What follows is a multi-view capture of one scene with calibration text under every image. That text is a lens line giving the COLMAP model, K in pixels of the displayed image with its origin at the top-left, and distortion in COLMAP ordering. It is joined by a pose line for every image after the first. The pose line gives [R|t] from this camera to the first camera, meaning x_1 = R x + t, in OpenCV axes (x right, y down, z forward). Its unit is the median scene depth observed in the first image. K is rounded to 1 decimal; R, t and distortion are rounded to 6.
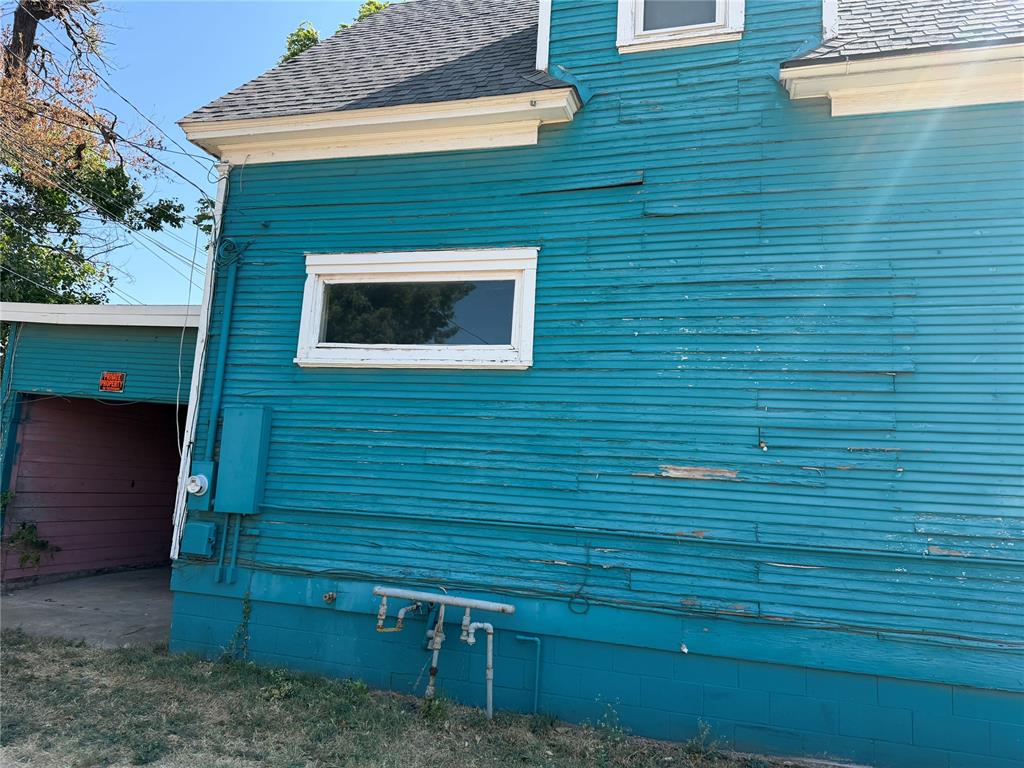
lens RADIAL K [[724.1, 0, 512.0], [0, 724.1, 384.0], [0, 0, 1]] dist [0.085675, -0.115587]
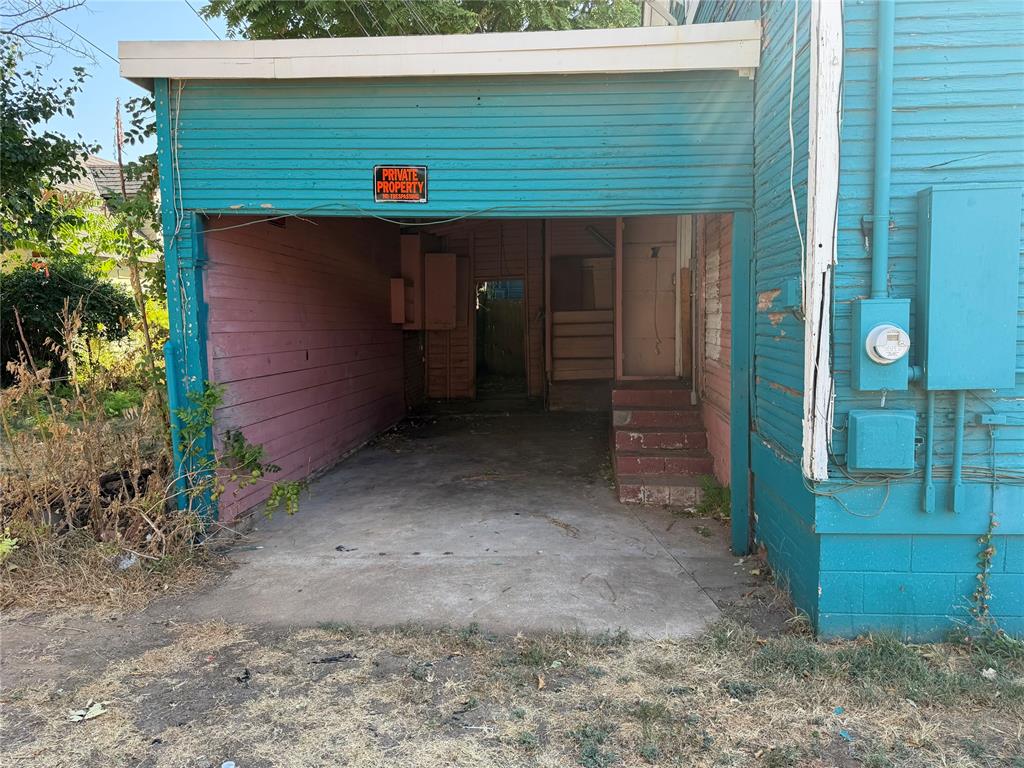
lens RADIAL K [[724.1, 0, 512.0], [0, 724.1, 384.0], [0, 0, 1]] dist [0.085675, -0.115587]
pose [[0.975546, -0.096223, 0.197615, -0.766938], [0.049381, 0.972047, 0.229536, 0.029479], [-0.214177, -0.214165, 0.953028, 0.525466]]
